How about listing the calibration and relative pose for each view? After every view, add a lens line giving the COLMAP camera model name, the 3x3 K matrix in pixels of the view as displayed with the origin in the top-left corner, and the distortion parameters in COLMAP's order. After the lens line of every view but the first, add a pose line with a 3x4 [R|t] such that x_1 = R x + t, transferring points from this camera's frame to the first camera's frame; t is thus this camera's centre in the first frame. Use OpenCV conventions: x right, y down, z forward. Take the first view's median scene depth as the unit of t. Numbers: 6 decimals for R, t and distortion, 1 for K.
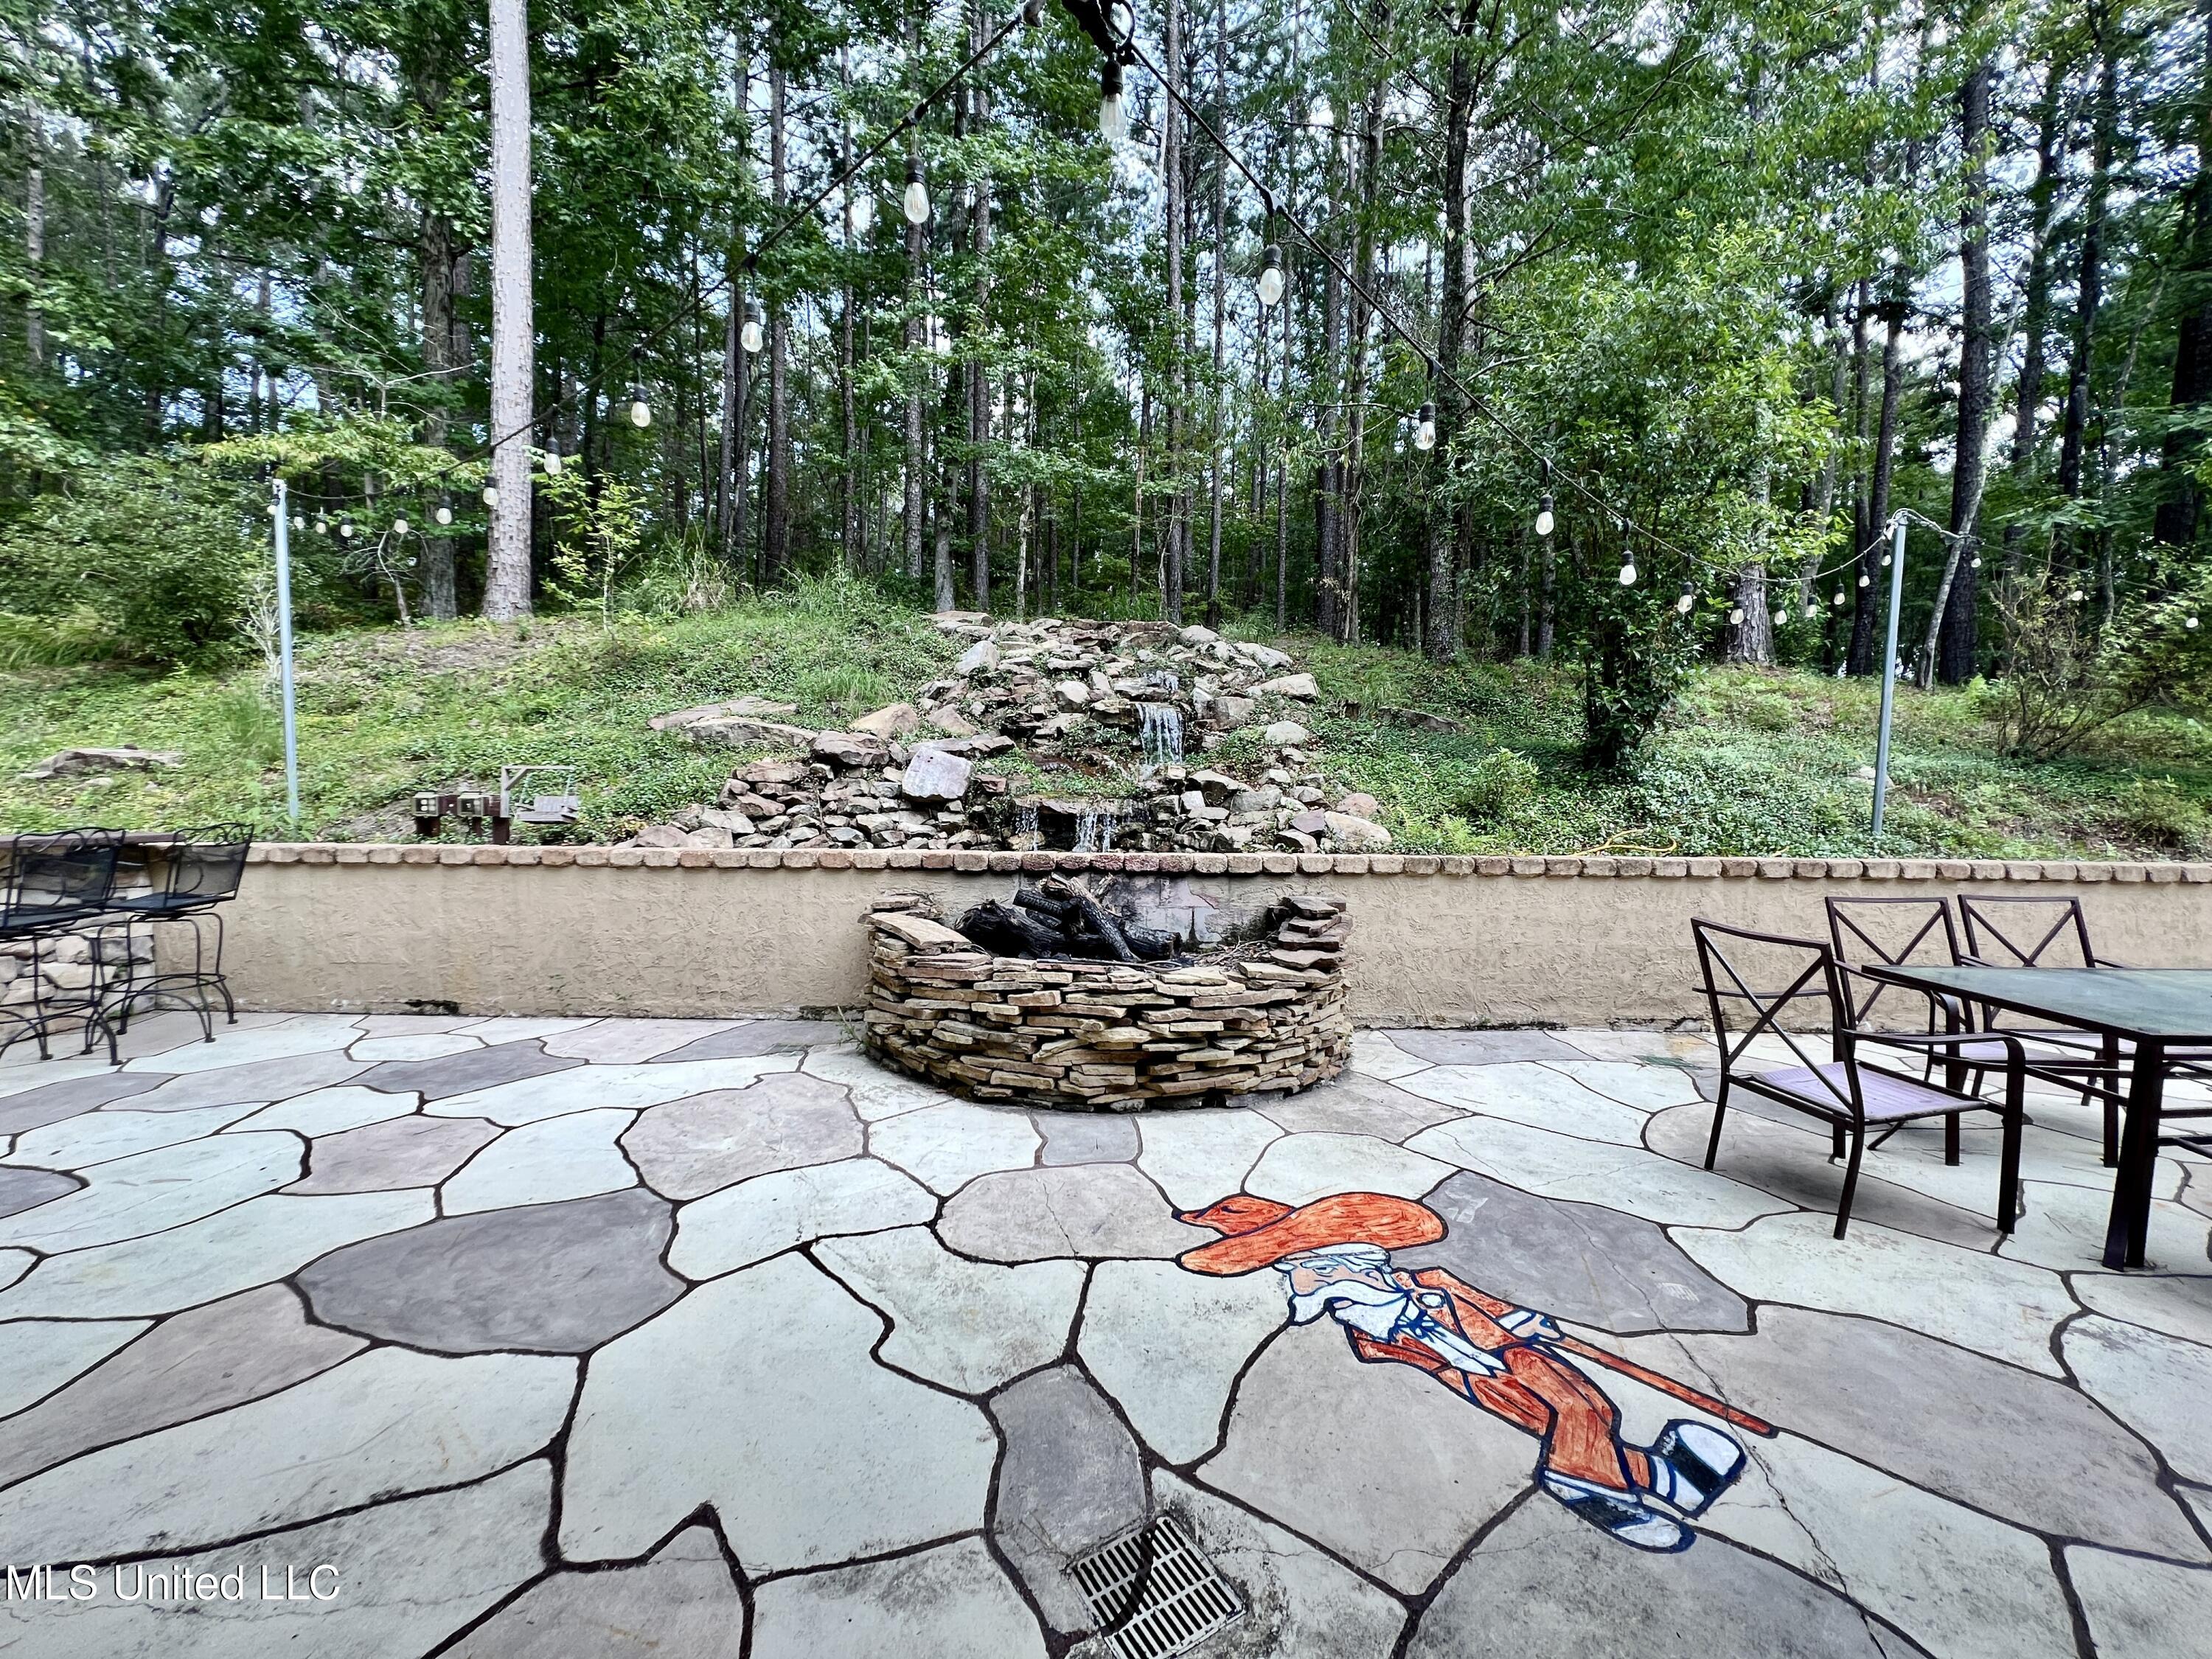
lens RADIAL K [[886.9, 0, 1102.3], [0, 886.9, 828.5], [0, 0, 1]] dist [-0.004373, 0.001583]
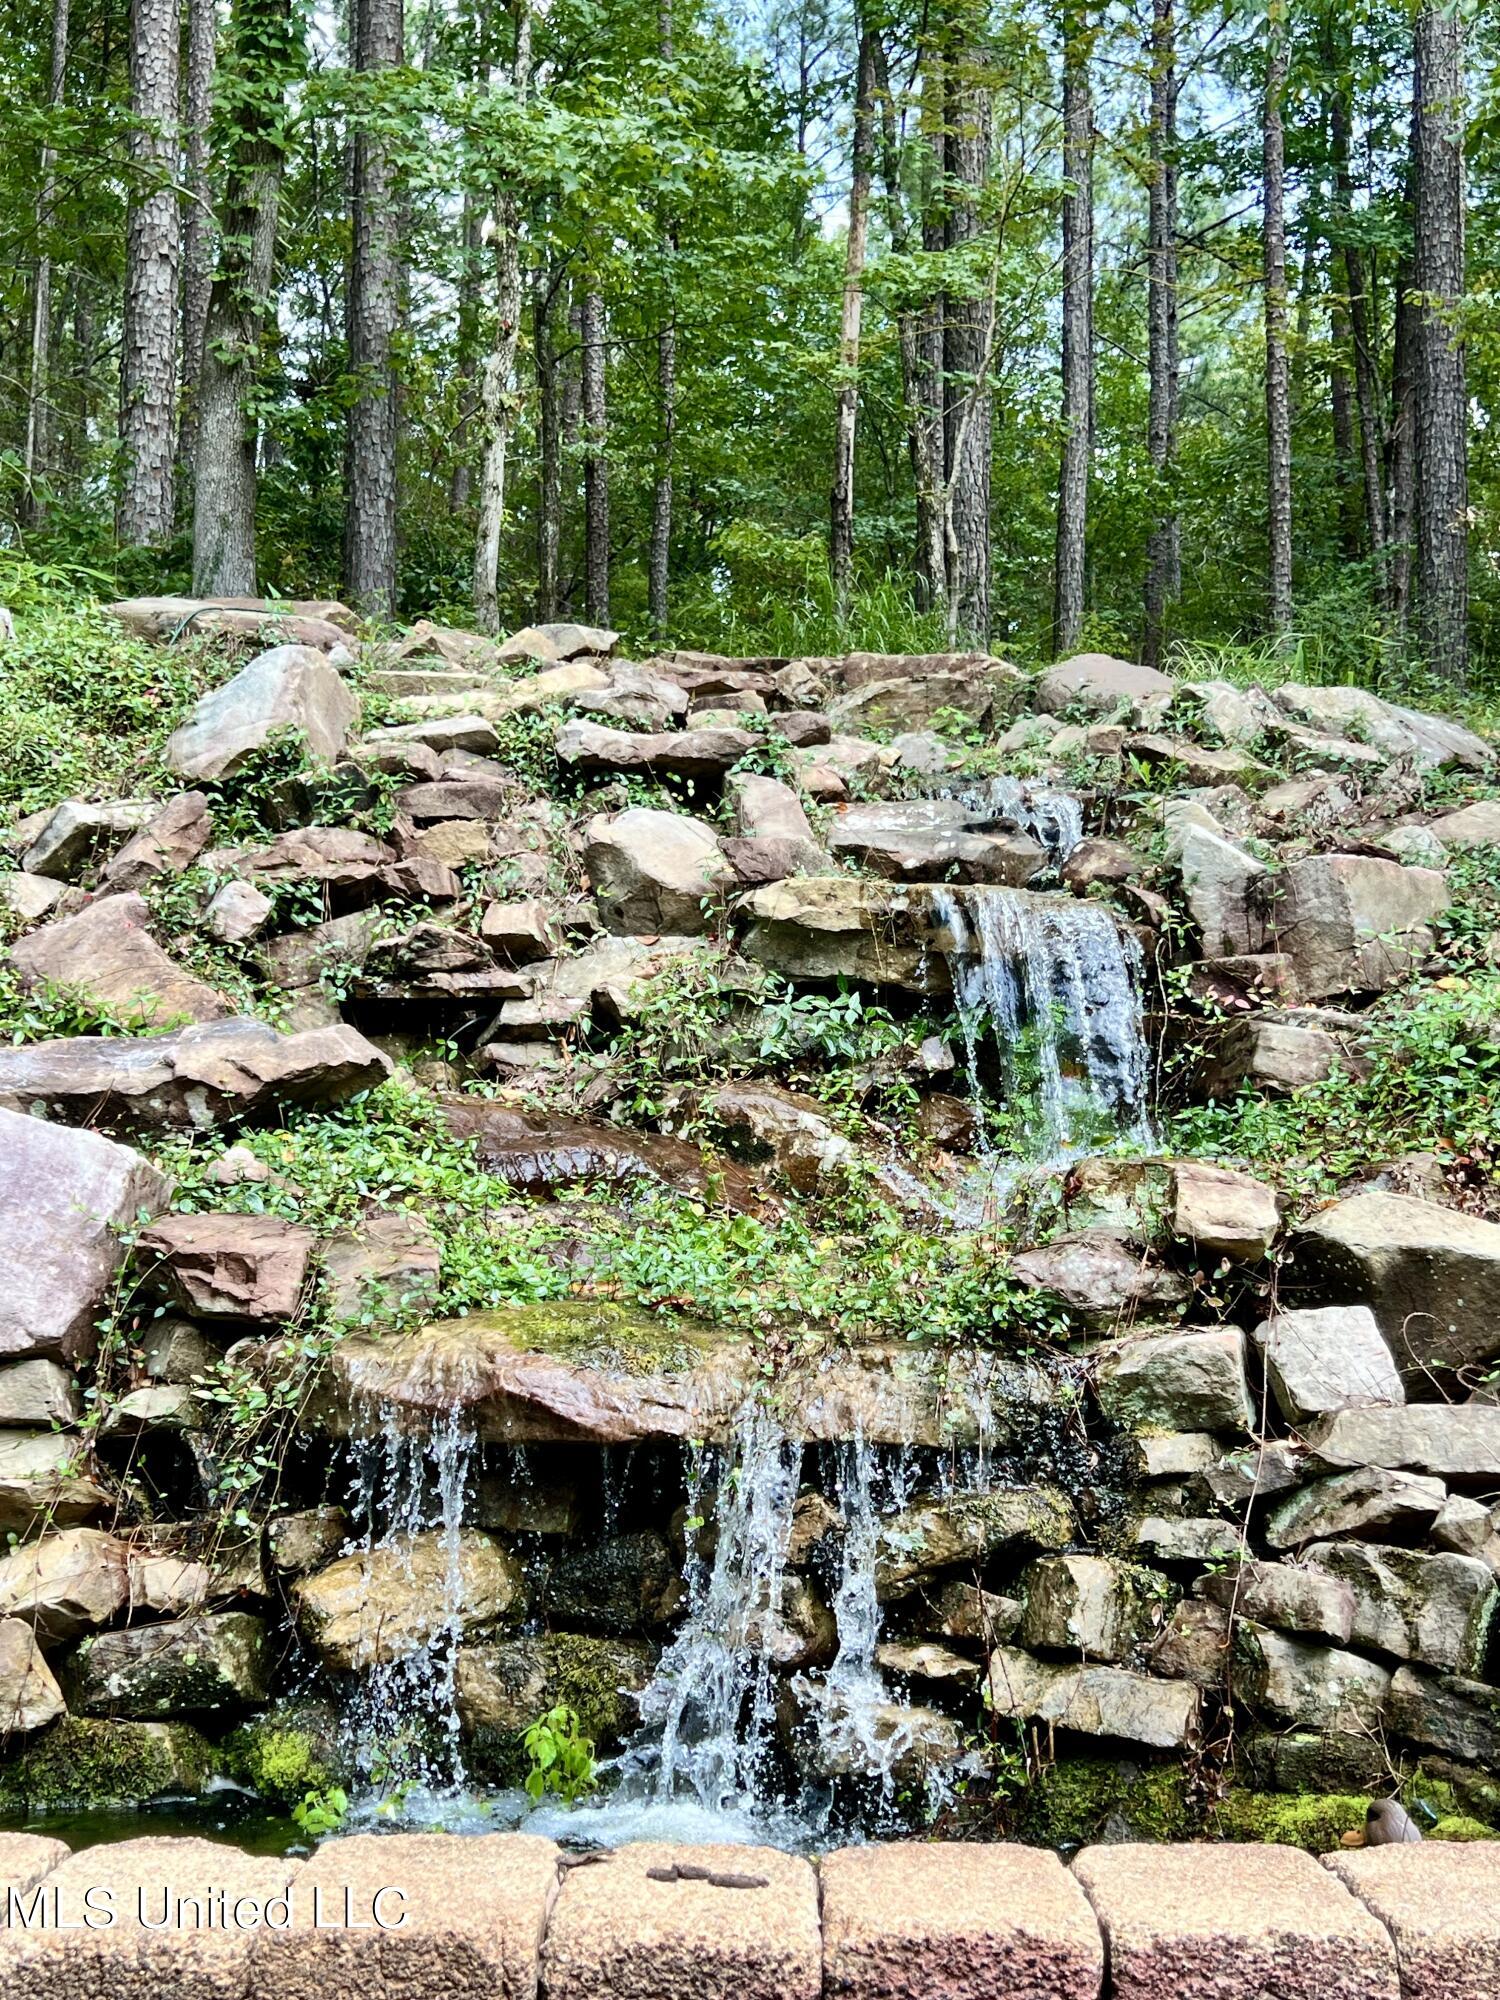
lens RADIAL K [[2345.3, 0, 751.4], [0, 2345.3, 999.6], [0, 0, 1]] dist [0.099273, 0.000000]
pose [[0.999948, -0.004201, 0.009300, -0.017820], [0.005390, 0.991261, -0.131805, -0.037132], [-0.008665, 0.131848, 0.991232, 0.460658]]
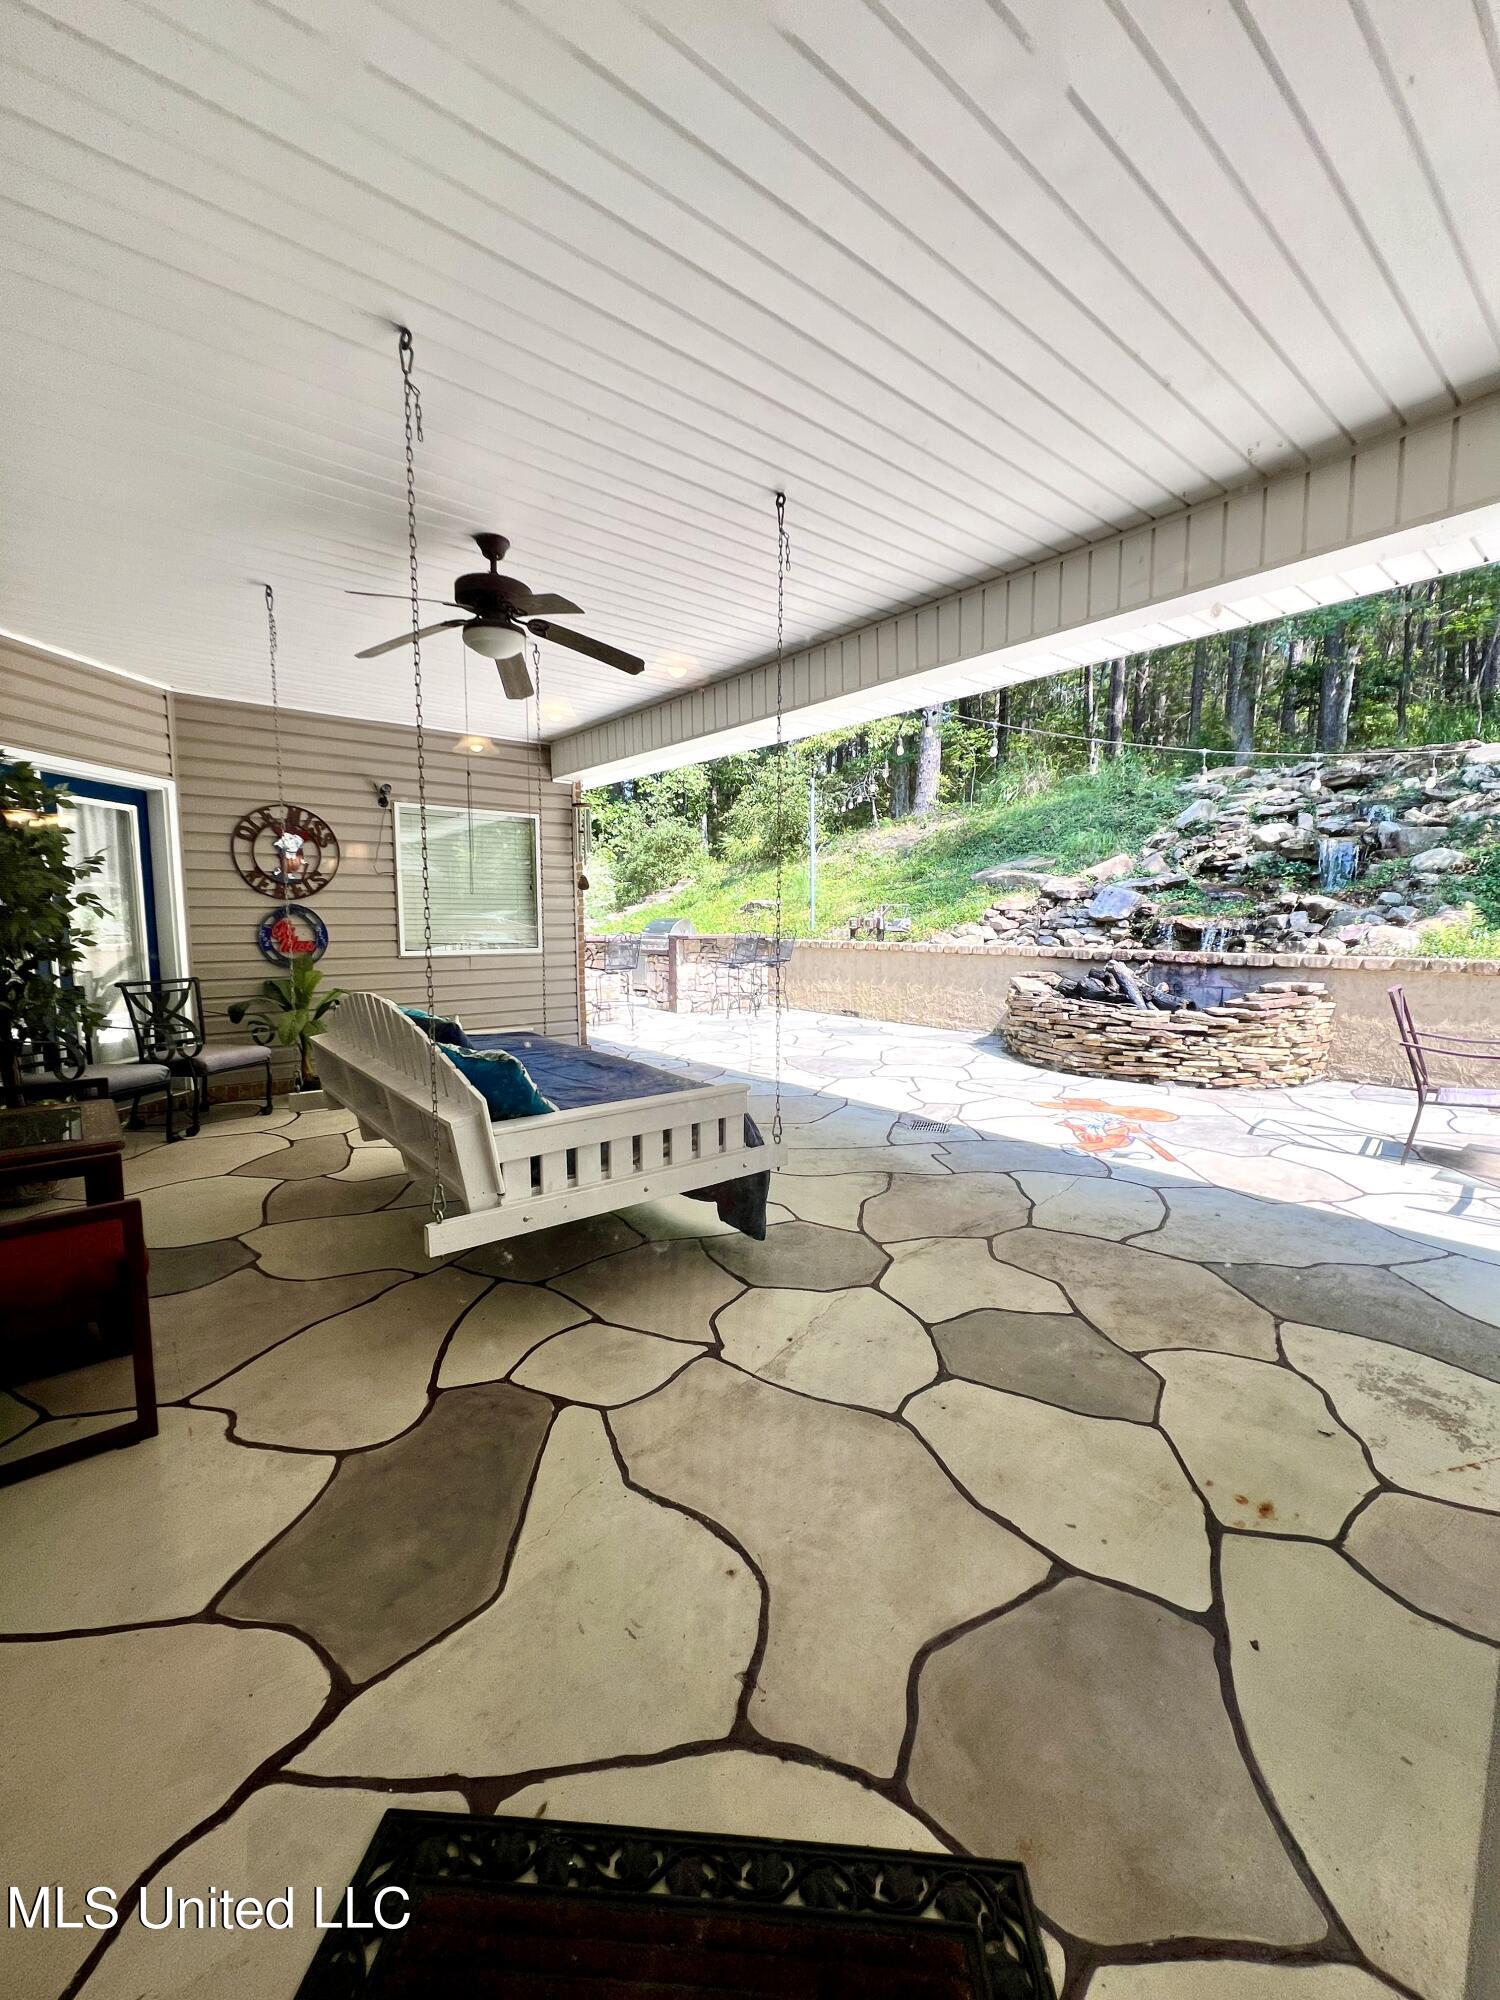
lens RADIAL K [[801.9, 0, 747.2], [0, 801.9, 994.9], [0, 0, 1]] dist [-0.004373, 0.001583]
pose [[0.648999, 0.062934, -0.758182, 0.434122], [-0.022692, 0.997731, 0.063394, 0.022488], [0.760451, -0.023938, 0.648954, -0.366665]]
